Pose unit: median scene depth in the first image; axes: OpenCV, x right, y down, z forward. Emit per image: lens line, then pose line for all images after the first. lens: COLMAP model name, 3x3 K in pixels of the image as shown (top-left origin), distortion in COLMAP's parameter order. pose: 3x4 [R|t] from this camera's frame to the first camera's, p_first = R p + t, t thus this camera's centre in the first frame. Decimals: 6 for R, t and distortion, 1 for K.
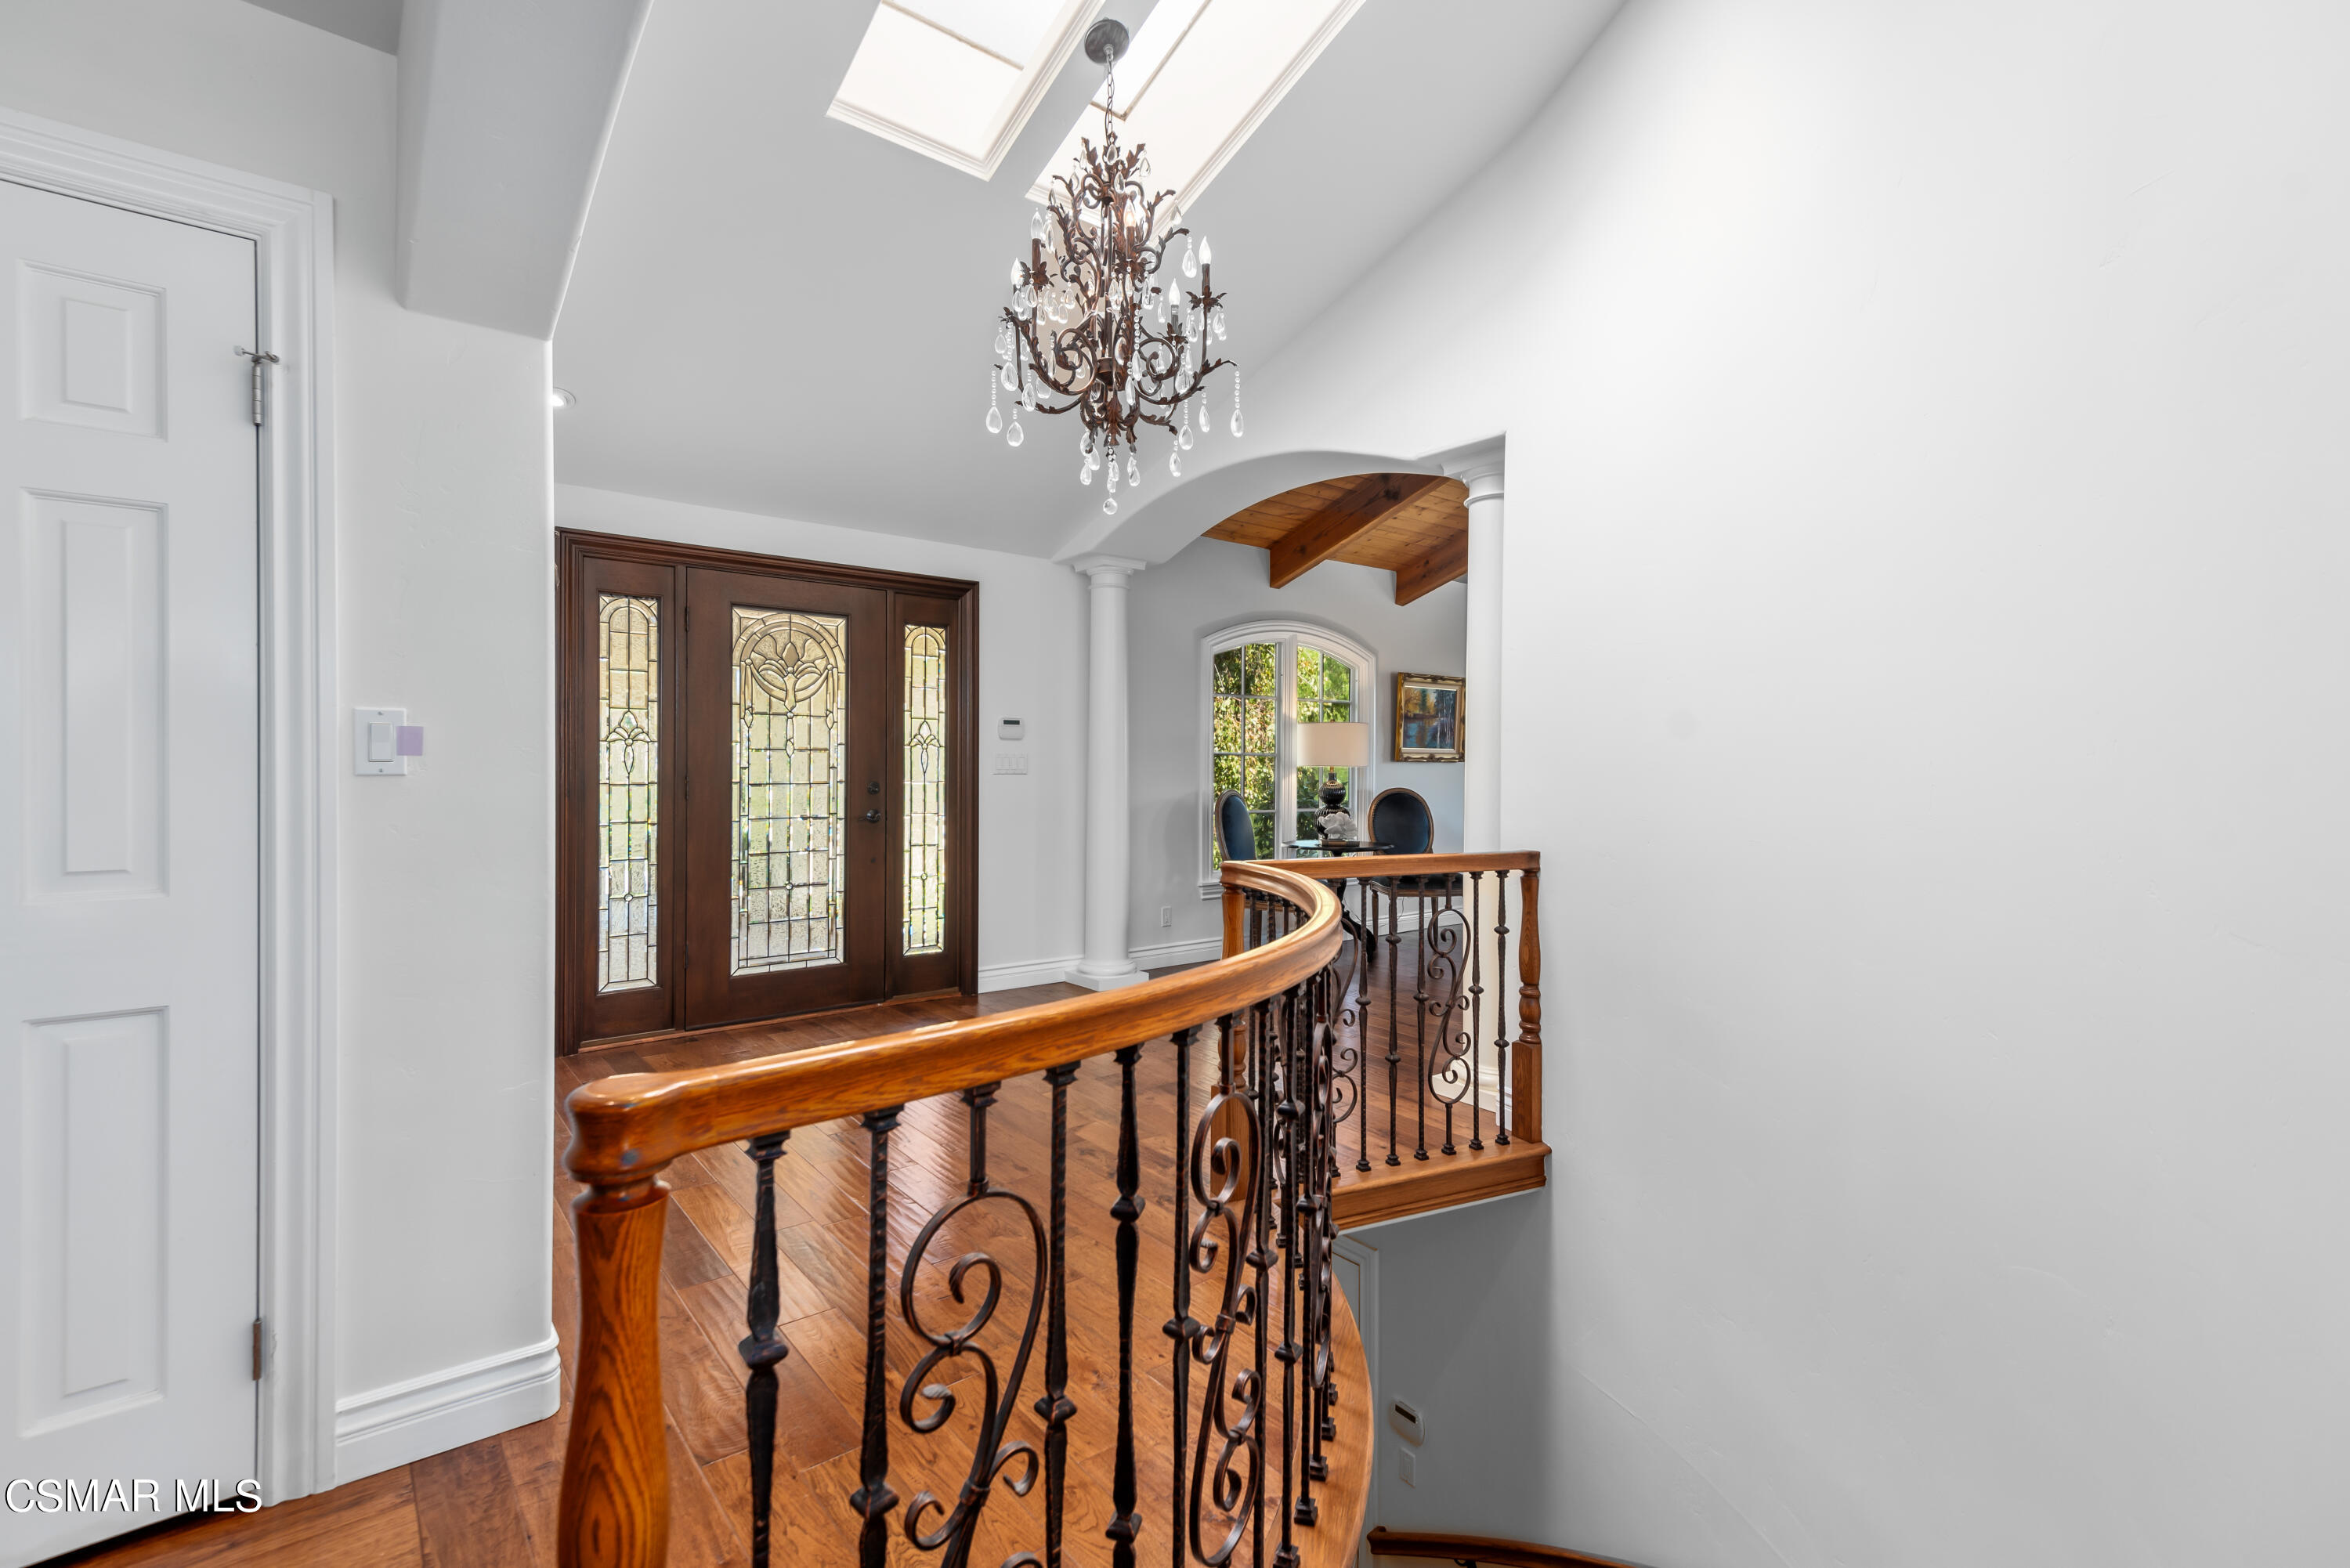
lens RADIAL K [[1051.2, 0, 1173.9], [0, 1051.2, 770.2], [0, 0, 1]] dist [0.001241, -0.000482]
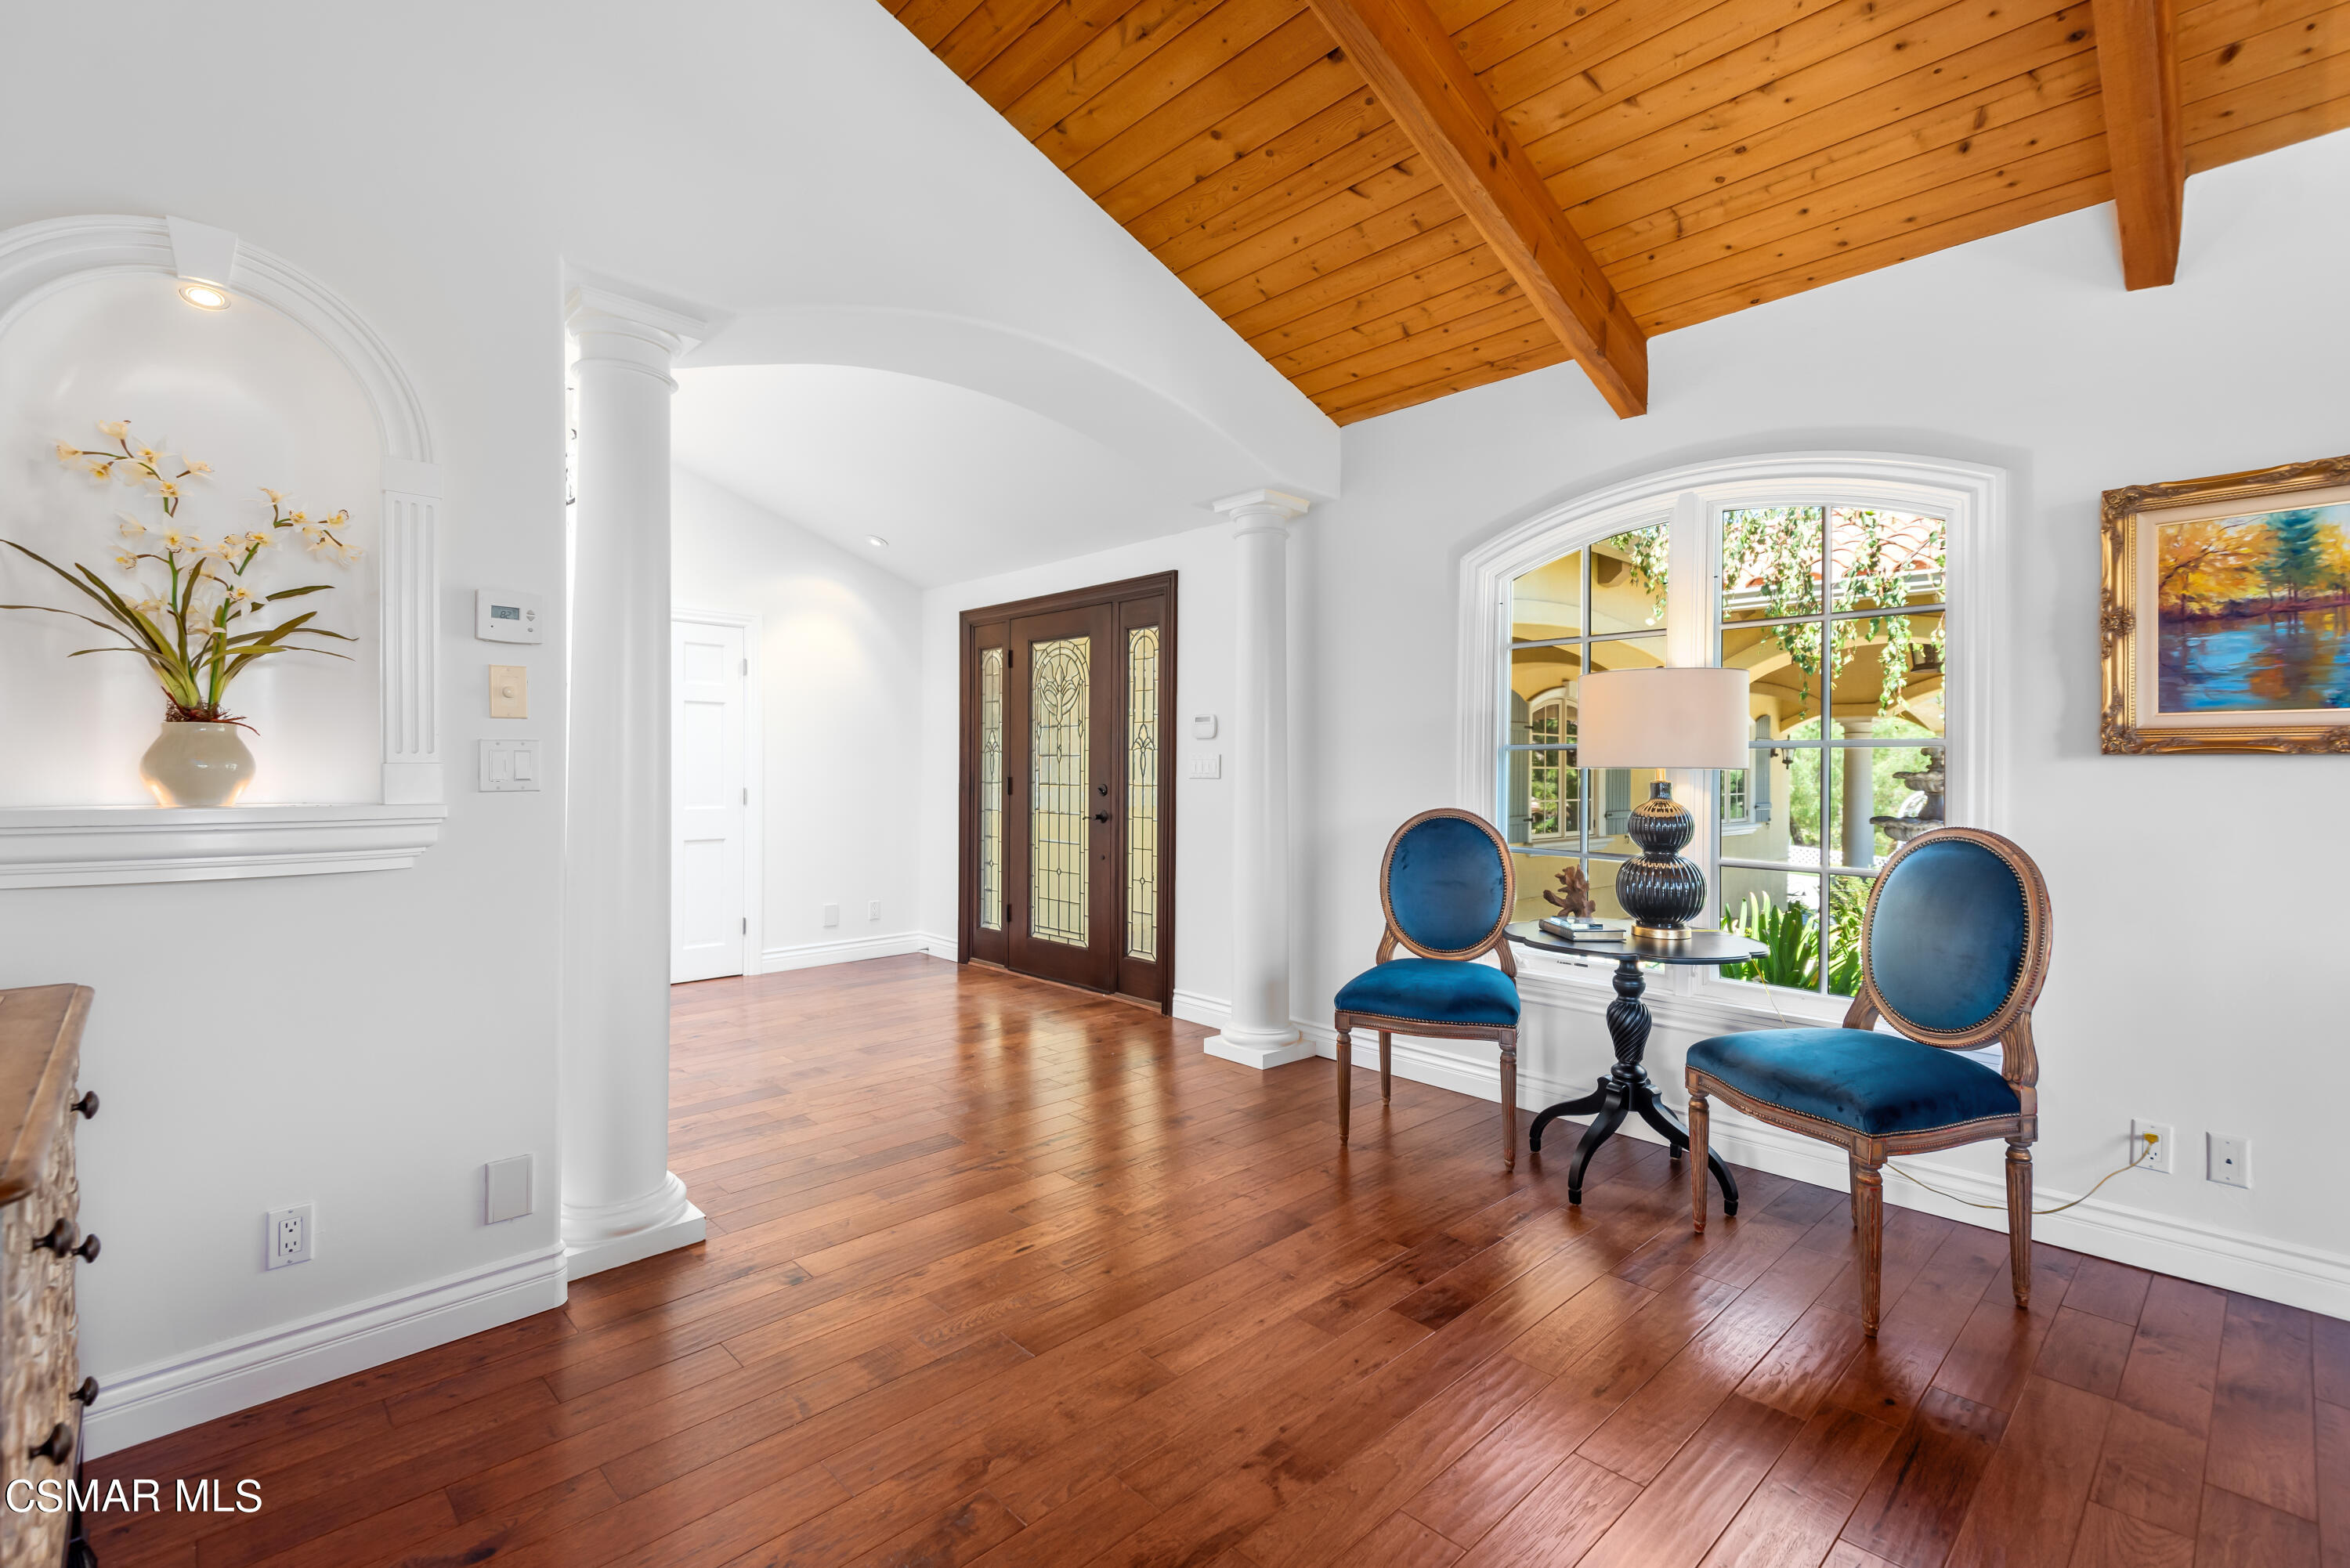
lens RADIAL K [[1051.2, 0, 1173.9], [0, 1051.2, 770.2], [0, 0, 1]] dist [0.001241, -0.000482]
pose [[0.074663, 0.000895, -0.997208, 0.762637], [-0.000862, 0.999999, 0.000833, -0.004654], [0.997208, 0.000798, 0.074664, 0.967019]]
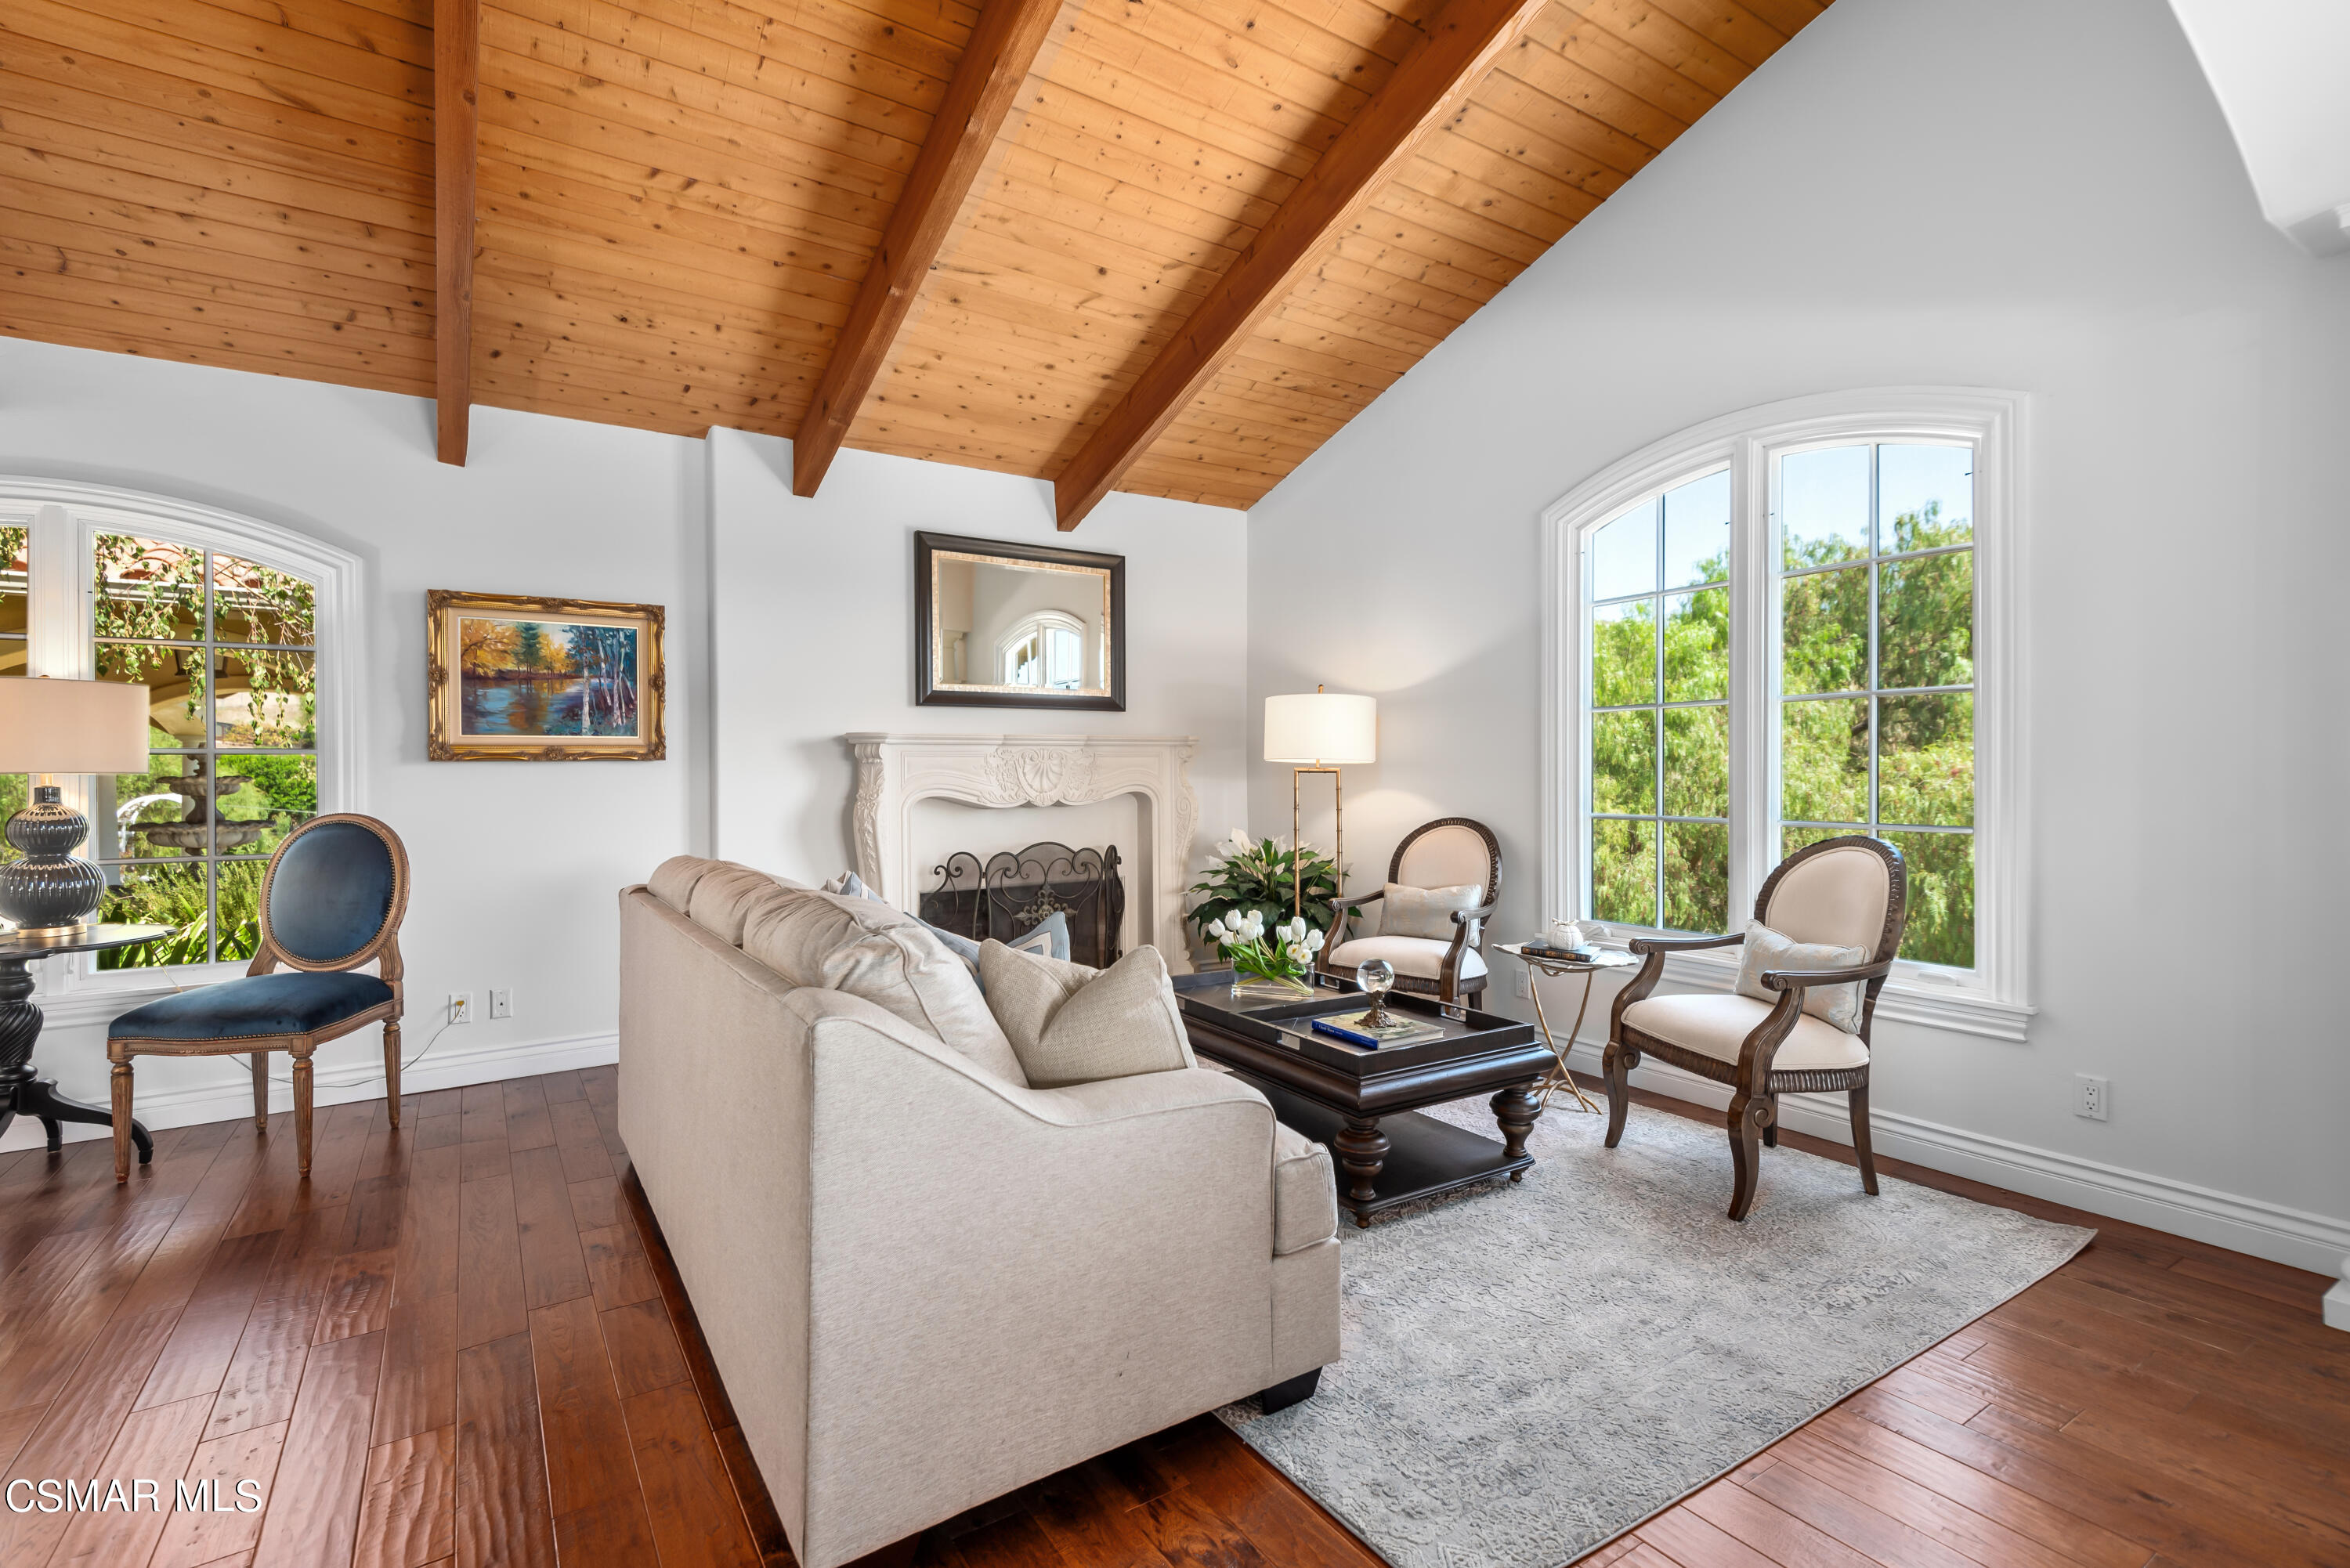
lens RADIAL K [[1084.3, 0, 1175.4], [0, 1084.3, 764.7], [0, 0, 1]] dist [0.033666, -0.013486]
pose [[0.994427, -0.008043, -0.105124, 0.918990], [0.008558, 0.999954, 0.004444, -0.008161], [0.105084, -0.005319, 0.994449, 0.709120]]
